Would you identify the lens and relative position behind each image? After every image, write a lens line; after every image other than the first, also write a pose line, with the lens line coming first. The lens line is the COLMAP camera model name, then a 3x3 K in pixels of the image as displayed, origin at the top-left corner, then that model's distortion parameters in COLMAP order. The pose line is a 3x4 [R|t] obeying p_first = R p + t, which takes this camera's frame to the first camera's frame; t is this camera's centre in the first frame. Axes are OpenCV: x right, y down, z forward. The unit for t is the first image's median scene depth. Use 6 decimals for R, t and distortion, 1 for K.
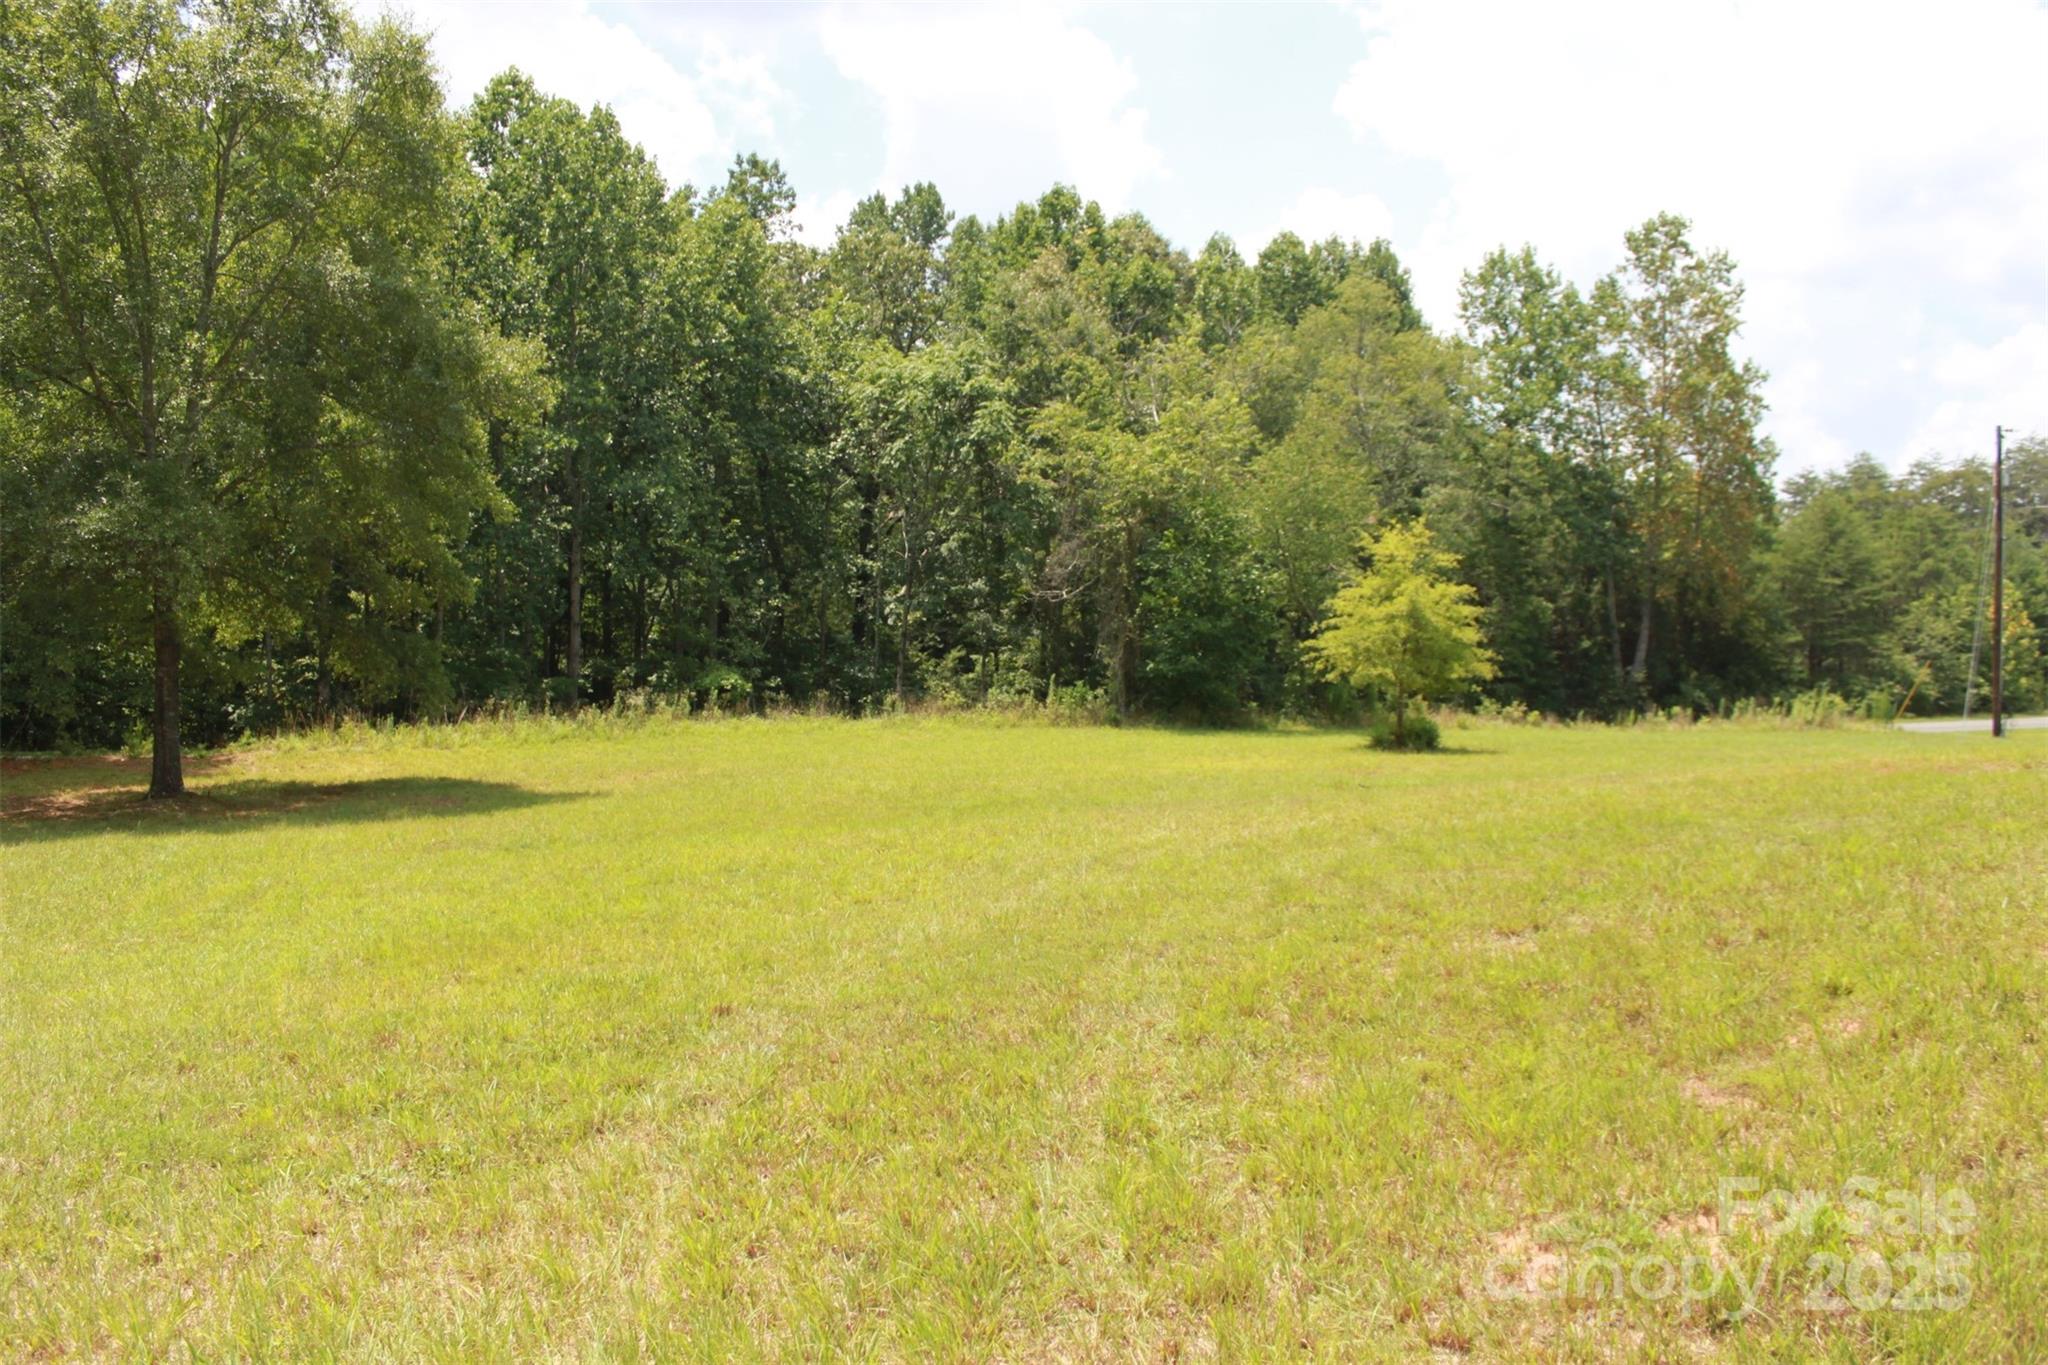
lens RADIAL K [[1725.4, 0, 1030.7], [0, 1725.4, 689.7], [0, 0, 1]] dist [-0.157434, 0.134423]
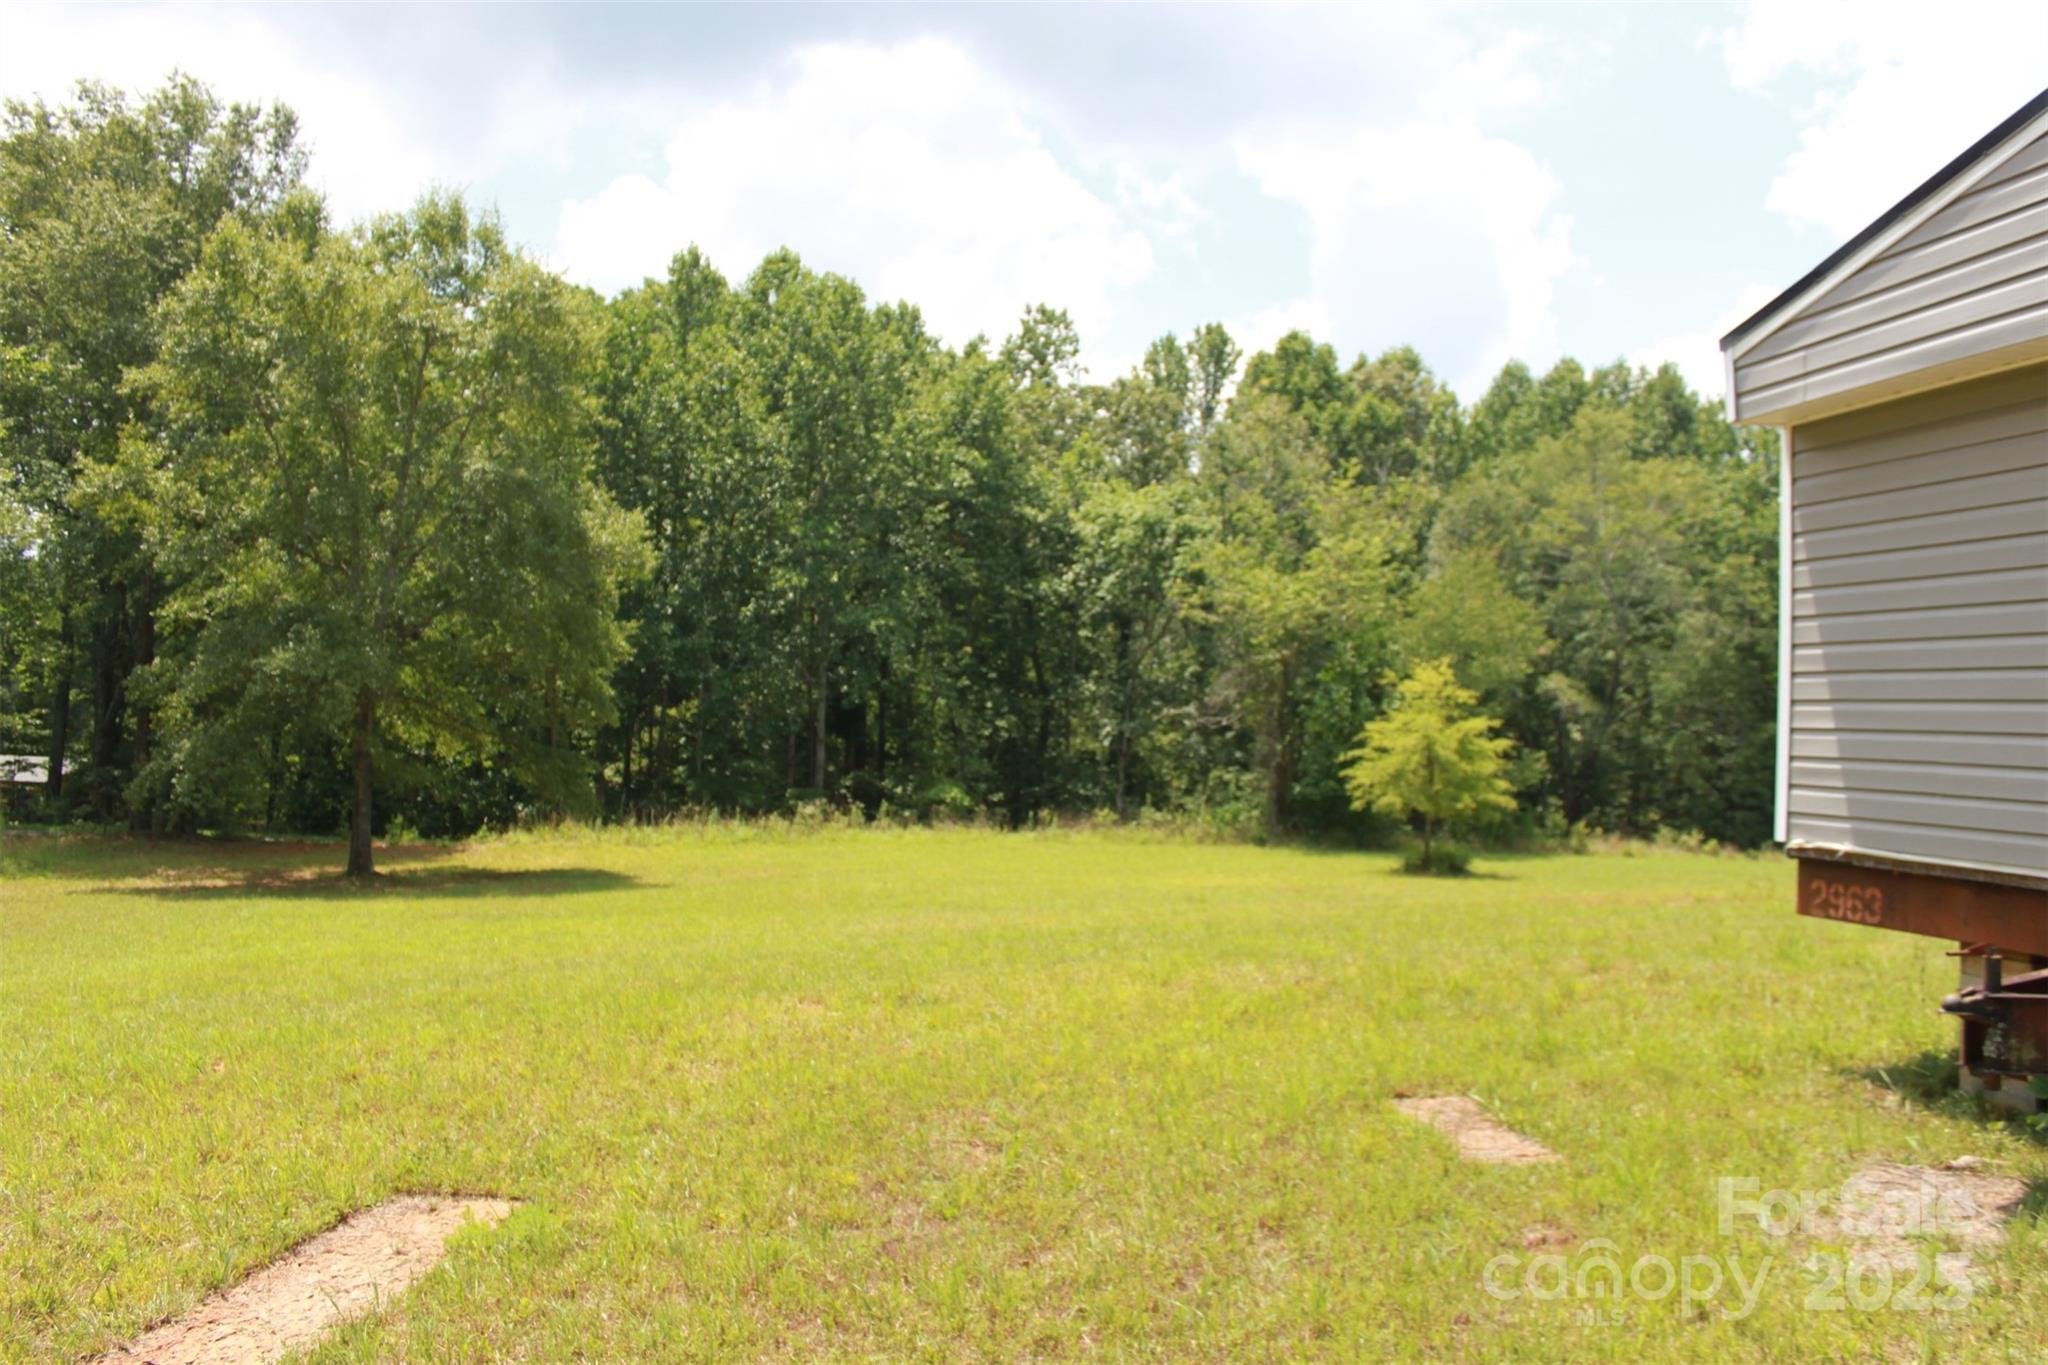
lens RADIAL K [[1725.4, 0, 1028.5], [0, 1725.4, 675.3], [0, 0, 1]] dist [-0.157434, 0.134423]
pose [[0.970718, 0.005865, -0.240149, 0.129195], [-0.023636, 0.997183, -0.071186, -0.003635], [0.239055, 0.074778, 0.968122, -0.056653]]
